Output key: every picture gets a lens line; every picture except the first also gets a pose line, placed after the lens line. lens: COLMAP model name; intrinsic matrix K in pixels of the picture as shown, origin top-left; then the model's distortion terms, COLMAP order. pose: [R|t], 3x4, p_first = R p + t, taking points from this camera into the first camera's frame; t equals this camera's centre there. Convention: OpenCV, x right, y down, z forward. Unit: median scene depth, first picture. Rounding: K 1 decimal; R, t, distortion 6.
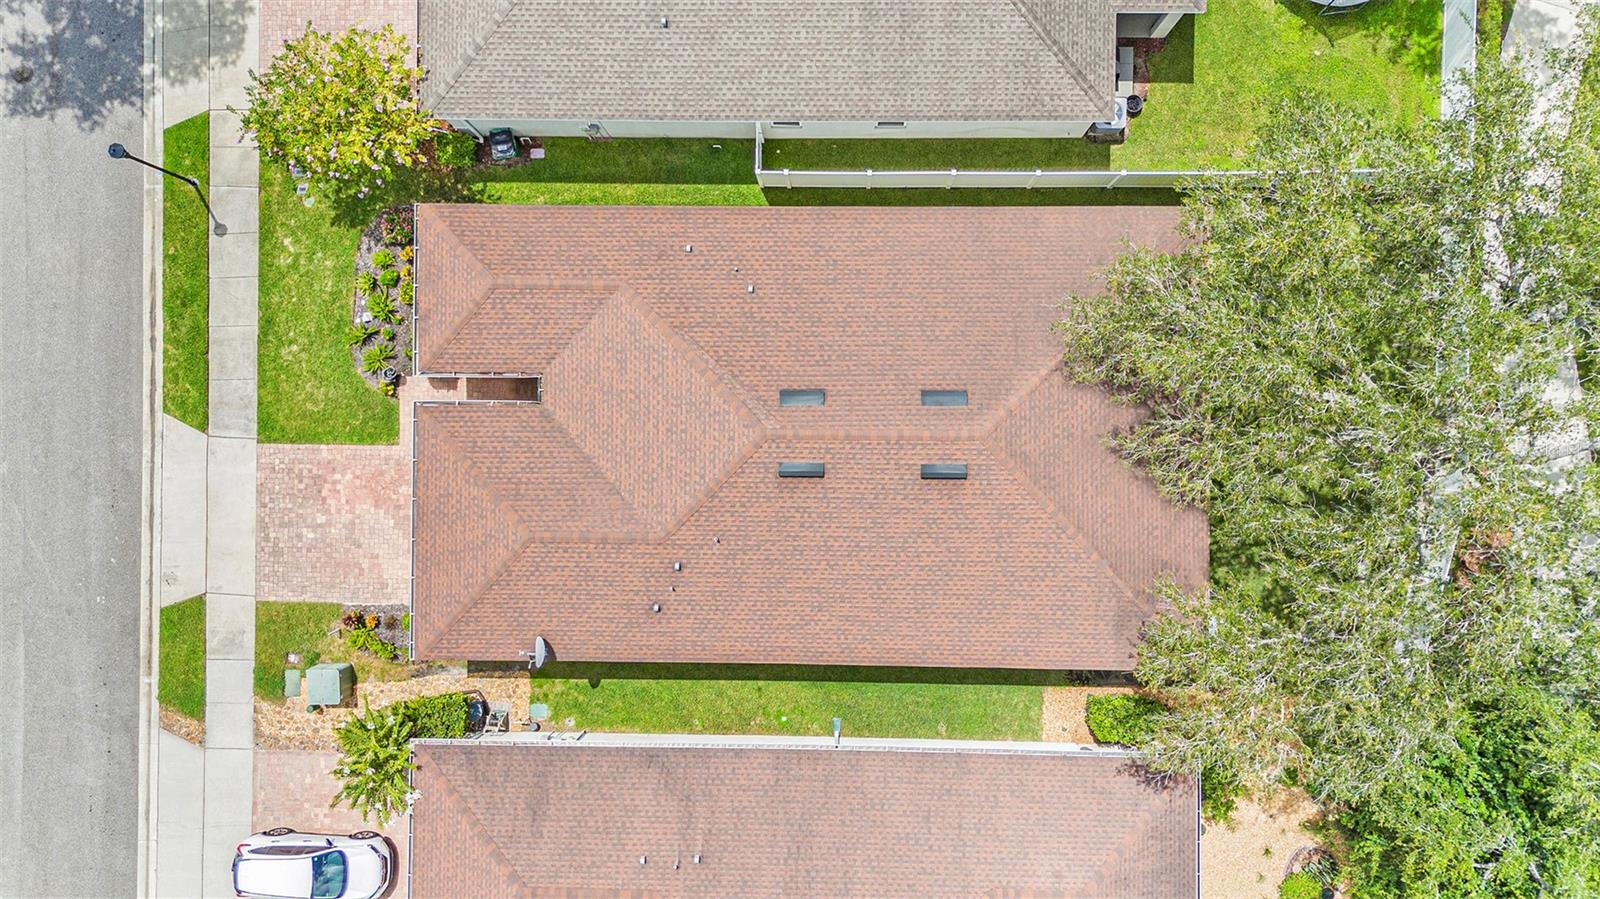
lens RADIAL K [[1183.5, 0, 800.0], [0, 1183.5, 449.5], [0, 0, 1]] dist [0.059033, -0.053262]
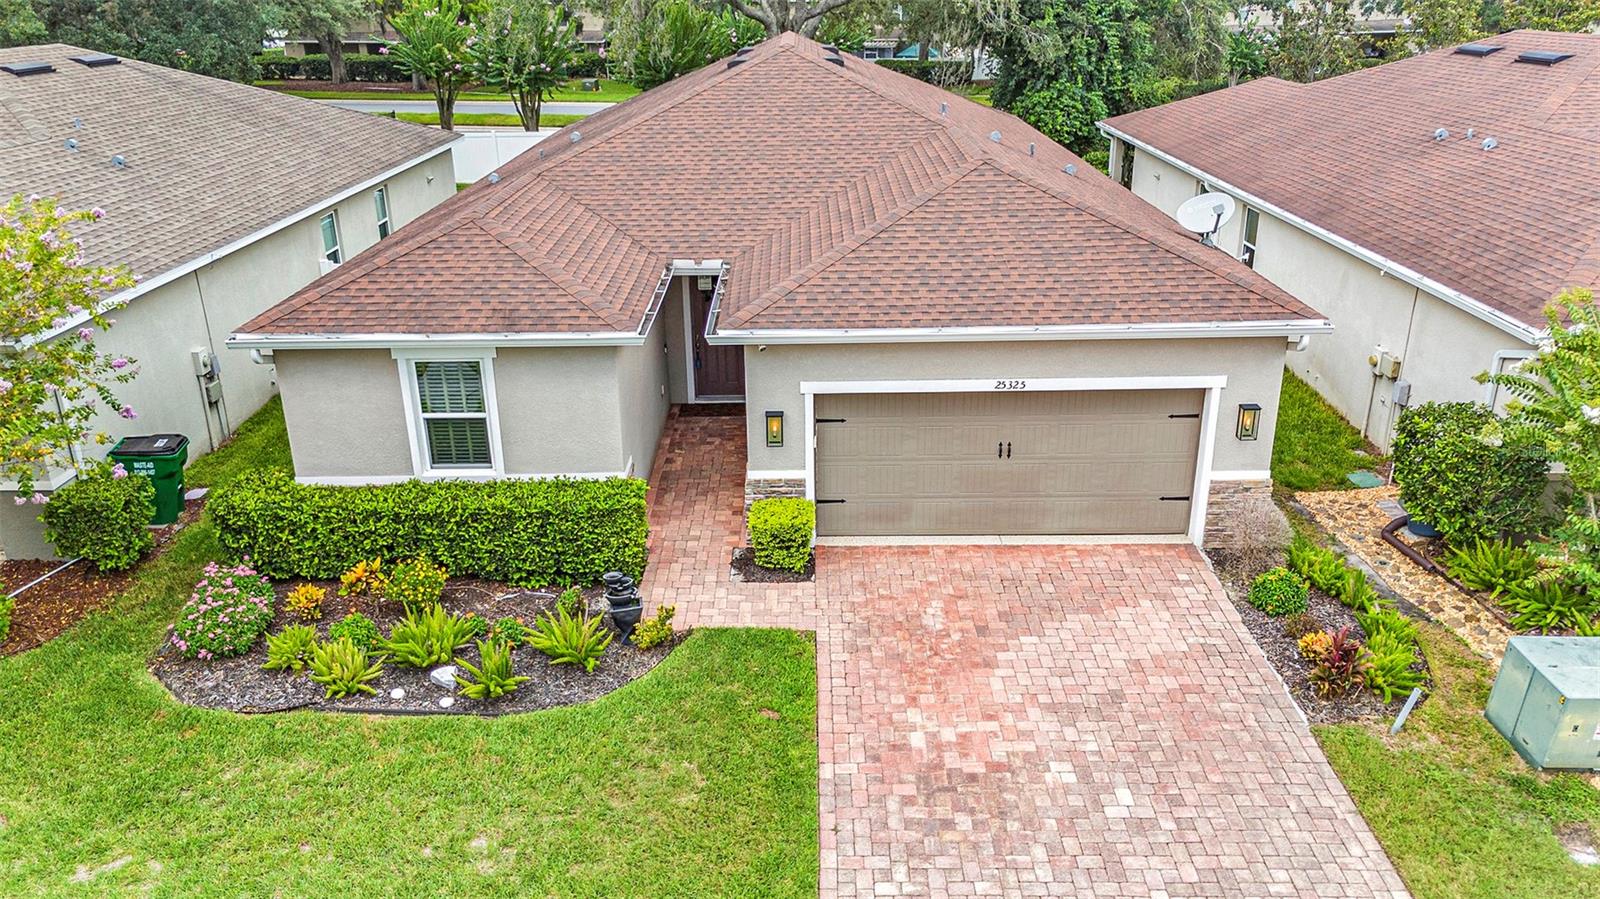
lens RADIAL K [[1183.5, 0, 800.0], [0, 1183.5, 449.5], [0, 0, 1]] dist [0.059033, -0.053262]
pose [[-0.006043, -0.348048, 0.937457, -0.651497], [0.999858, -0.016833, 0.000196, -0.007479], [0.015712, 0.937326, 0.348100, 0.805448]]
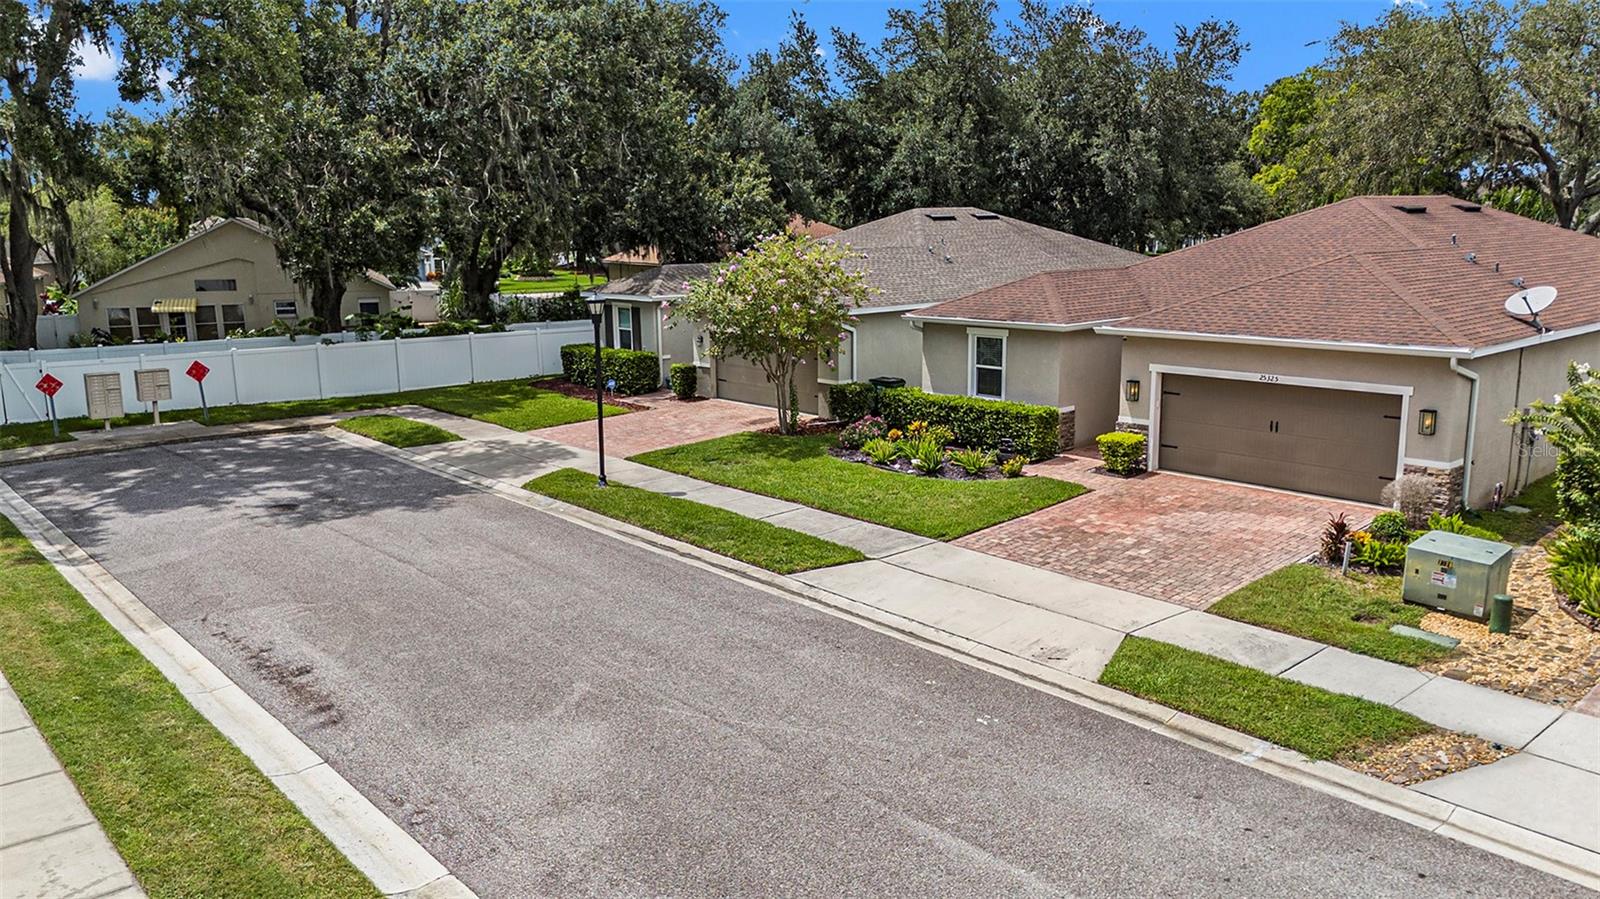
lens RADIAL K [[1183.5, 0, 800.0], [0, 1183.5, 449.5], [0, 0, 1]] dist [0.059033, -0.053262]
pose [[0.736801, -0.113527, 0.666510, -0.869832], [0.676082, 0.132482, -0.724818, 0.347623], [-0.006015, 0.984662, 0.174367, 0.852424]]
